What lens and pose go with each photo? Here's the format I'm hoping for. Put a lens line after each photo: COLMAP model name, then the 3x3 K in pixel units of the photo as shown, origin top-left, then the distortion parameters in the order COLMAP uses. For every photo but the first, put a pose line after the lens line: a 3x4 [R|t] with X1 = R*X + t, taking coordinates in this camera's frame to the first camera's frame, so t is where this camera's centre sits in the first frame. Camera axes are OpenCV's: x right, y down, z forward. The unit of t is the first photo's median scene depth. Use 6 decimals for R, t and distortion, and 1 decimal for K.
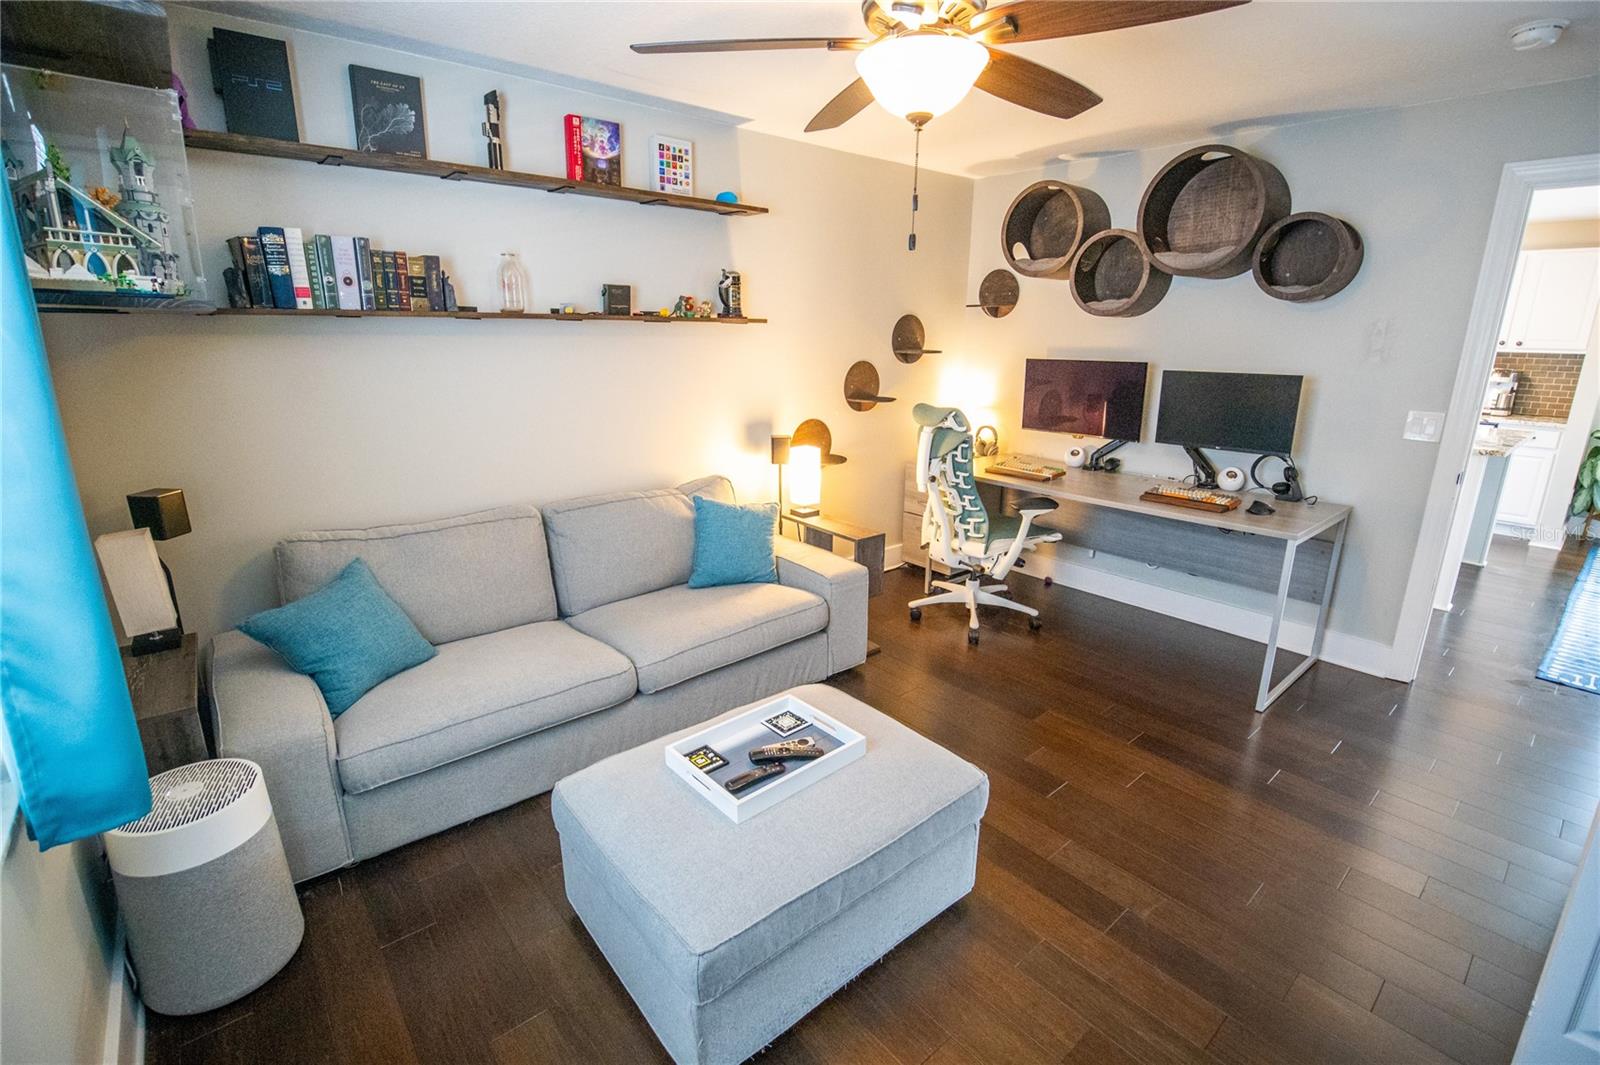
lens RADIAL K [[713.6, 0, 799.8], [0, 713.6, 528.4], [0, 0, 1]] dist [-0.017168, -0.001720]
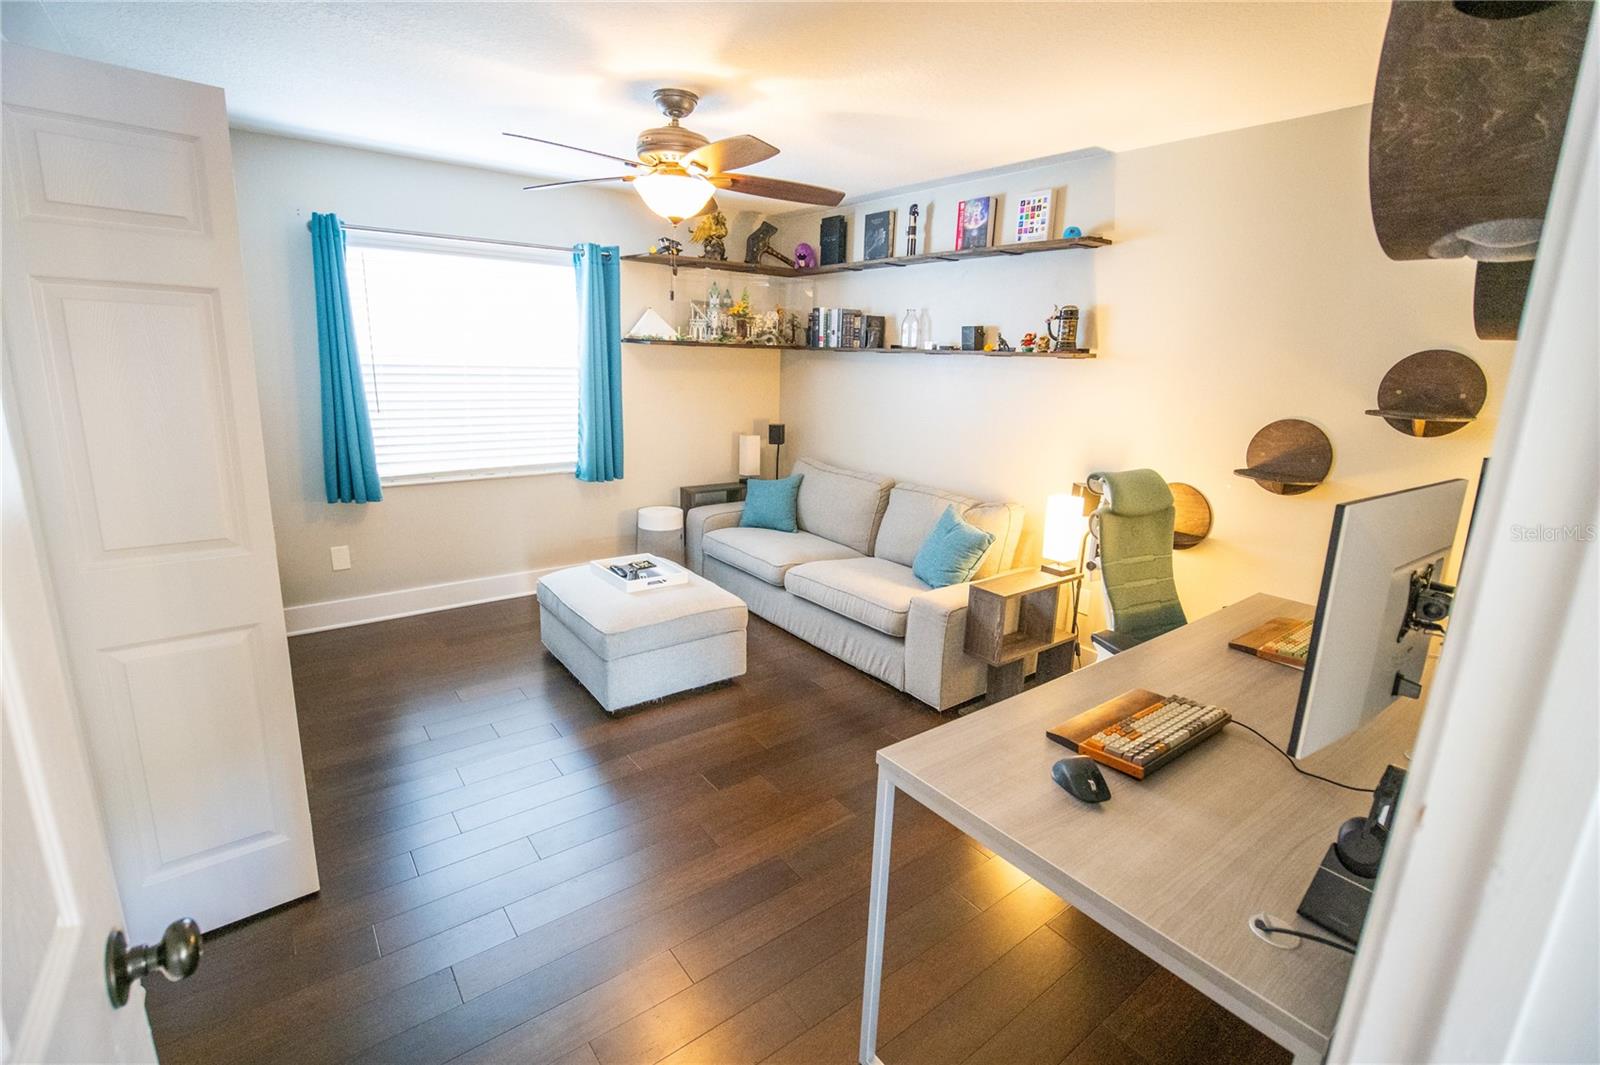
lens RADIAL K [[713.6, 0, 802.2], [0, 713.6, 524.2], [0, 0, 1]] dist [-0.017168, -0.001720]
pose [[-0.059456, 0.235842, -0.969971, 1.068585], [-0.284280, 0.927453, 0.242930, -0.245086], [0.956896, 0.290187, 0.011903, 0.820576]]
